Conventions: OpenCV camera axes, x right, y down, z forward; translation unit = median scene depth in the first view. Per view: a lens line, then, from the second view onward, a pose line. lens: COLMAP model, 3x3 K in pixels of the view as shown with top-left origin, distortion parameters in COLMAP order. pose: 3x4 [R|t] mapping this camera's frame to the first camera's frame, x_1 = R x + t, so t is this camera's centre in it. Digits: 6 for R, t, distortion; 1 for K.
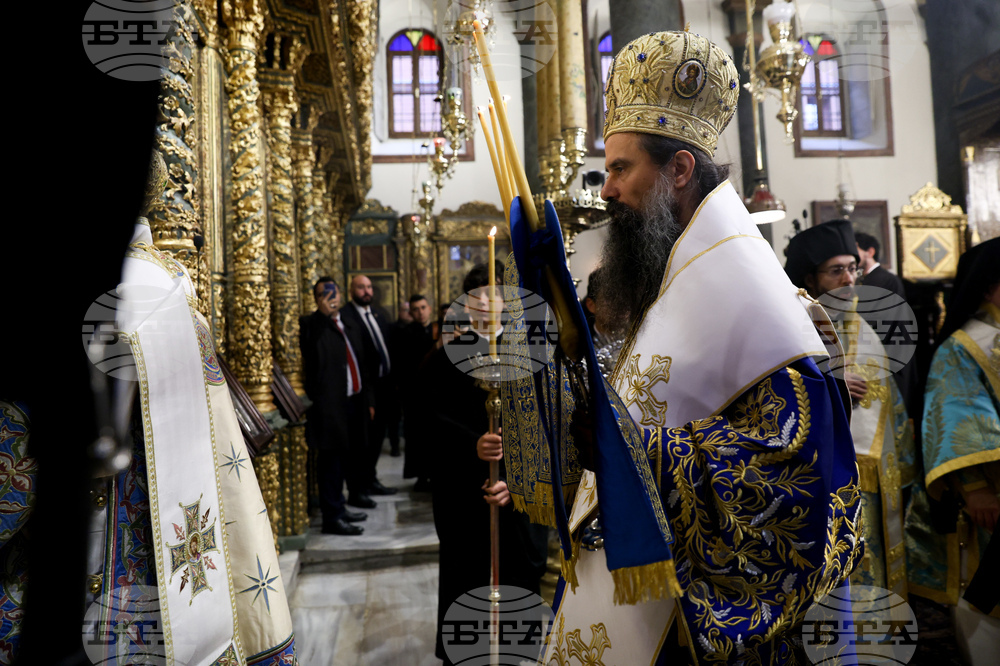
lens RADIAL K [[678.7, 0, 500.0], [0, 678.7, 333.0], [0, 0, 1]] dist [-0.102760, 0.071172]
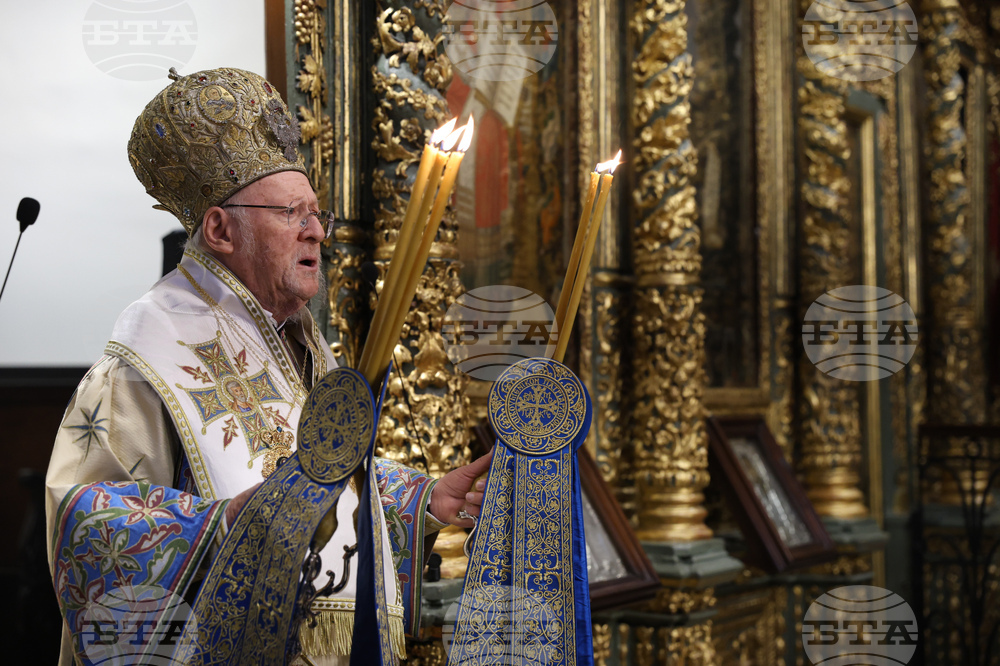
lens RADIAL K [[1941.0, 0, 500.0], [0, 1941.0, 333.0], [0, 0, 1]] dist [0.255359, 0.049495]
pose [[0.761065, 0.013527, -0.648535, 0.493349], [-0.017438, 0.999848, 0.000391, -0.037548], [0.648442, 0.011012, 0.761185, -0.214832]]
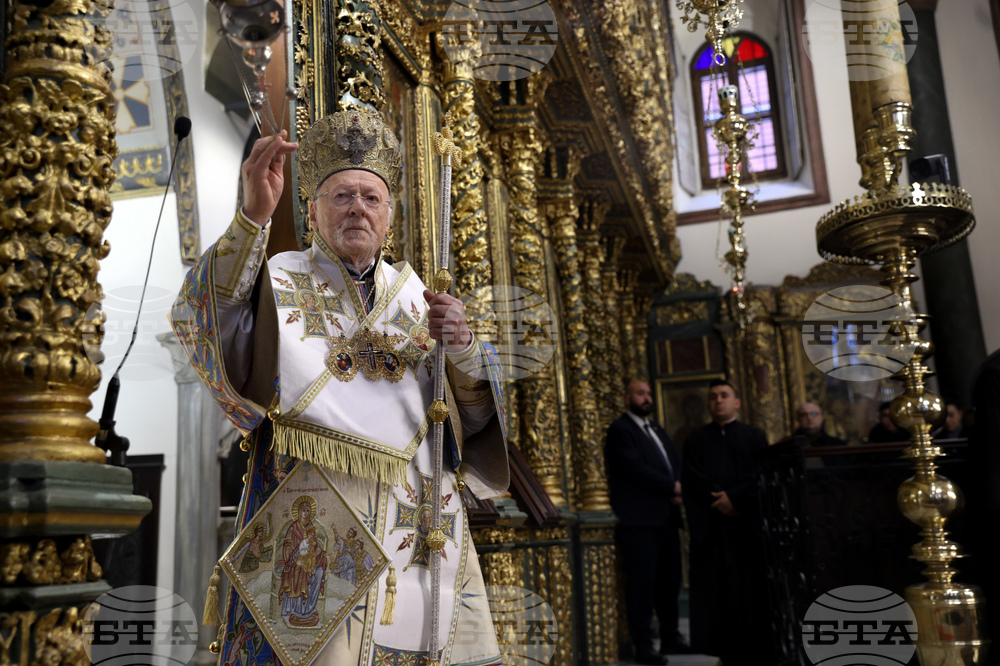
lens RADIAL K [[1045.8, 0, 500.0], [0, 1045.8, 333.0], [0, 0, 1]] dist [0.029263, 0.023294]
pose [[0.910820, -0.098648, -0.400844, 0.180281], [0.026215, 0.982889, -0.182323, 0.149817], [0.411971, 0.155556, 0.897821, -0.168452]]
